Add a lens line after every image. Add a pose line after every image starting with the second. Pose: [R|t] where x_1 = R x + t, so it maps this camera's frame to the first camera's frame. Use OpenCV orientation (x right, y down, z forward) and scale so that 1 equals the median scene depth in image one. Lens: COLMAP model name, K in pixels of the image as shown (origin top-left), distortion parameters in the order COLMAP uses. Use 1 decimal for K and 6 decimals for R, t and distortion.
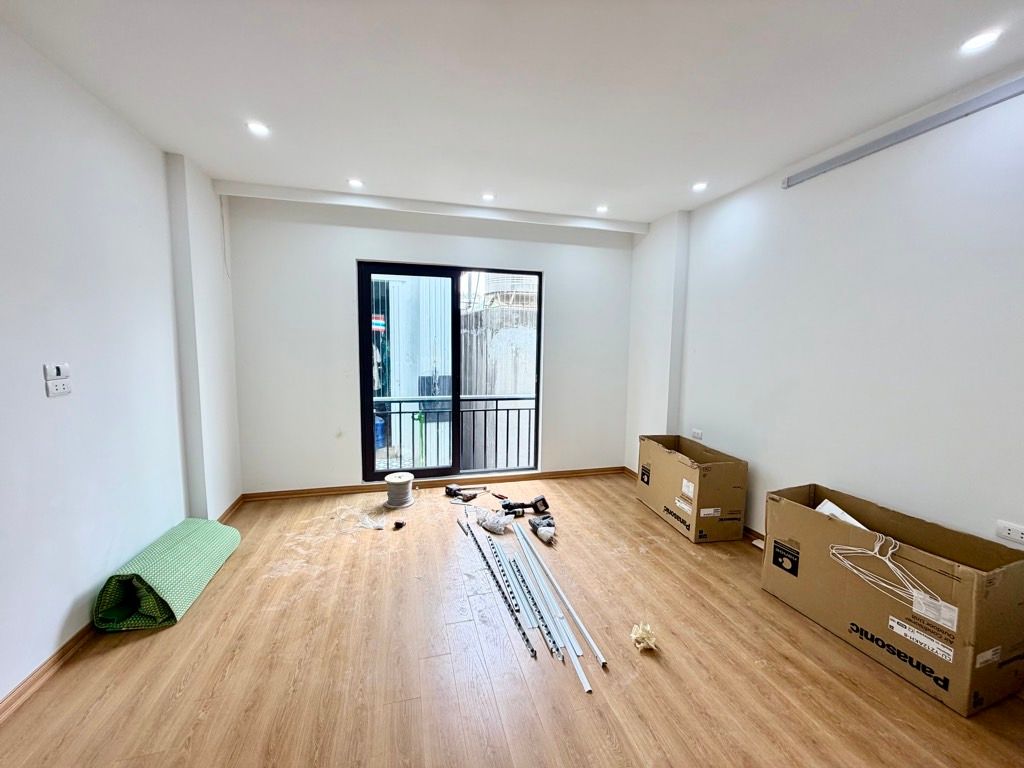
lens RADIAL K [[409.7, 0, 511.0], [0, 409.7, 384.6], [0, 0, 1]] dist [0.001750, 0.000312]
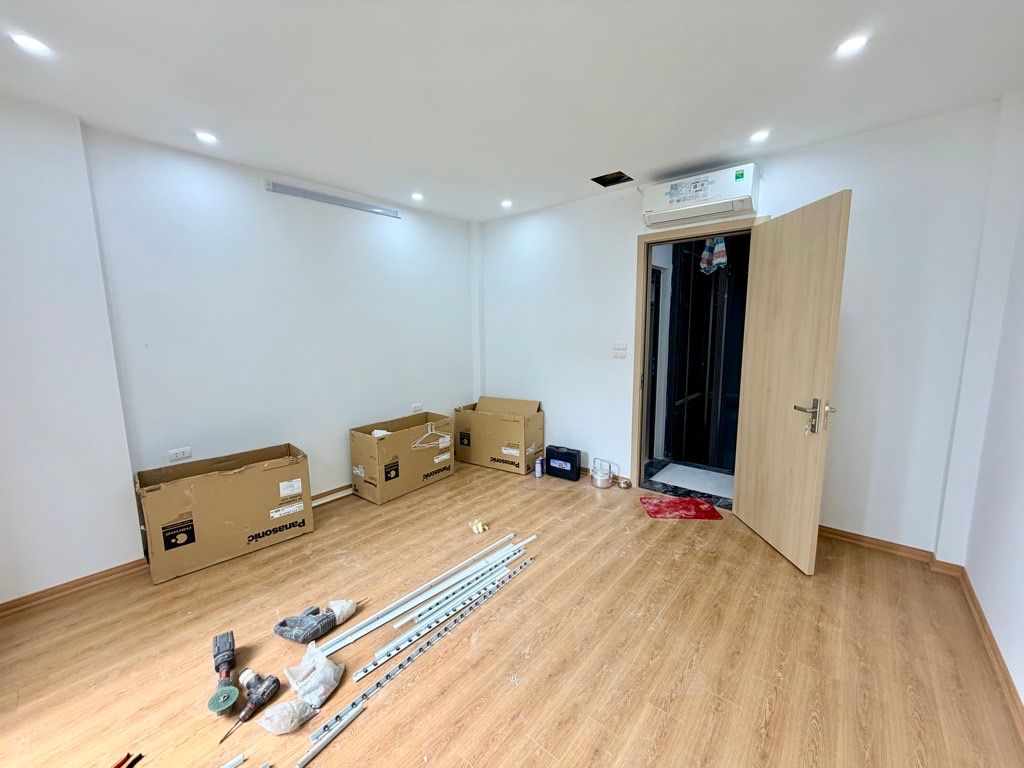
lens RADIAL K [[409.7, 0, 511.4], [0, 409.7, 381.4], [0, 0, 1]] dist [0.001750, 0.000312]
pose [[-0.570968, -0.116988, 0.812594, -0.791917], [0.088294, 0.975304, 0.202453, -0.174431], [-0.816210, 0.187341, -0.546538, 1.412712]]
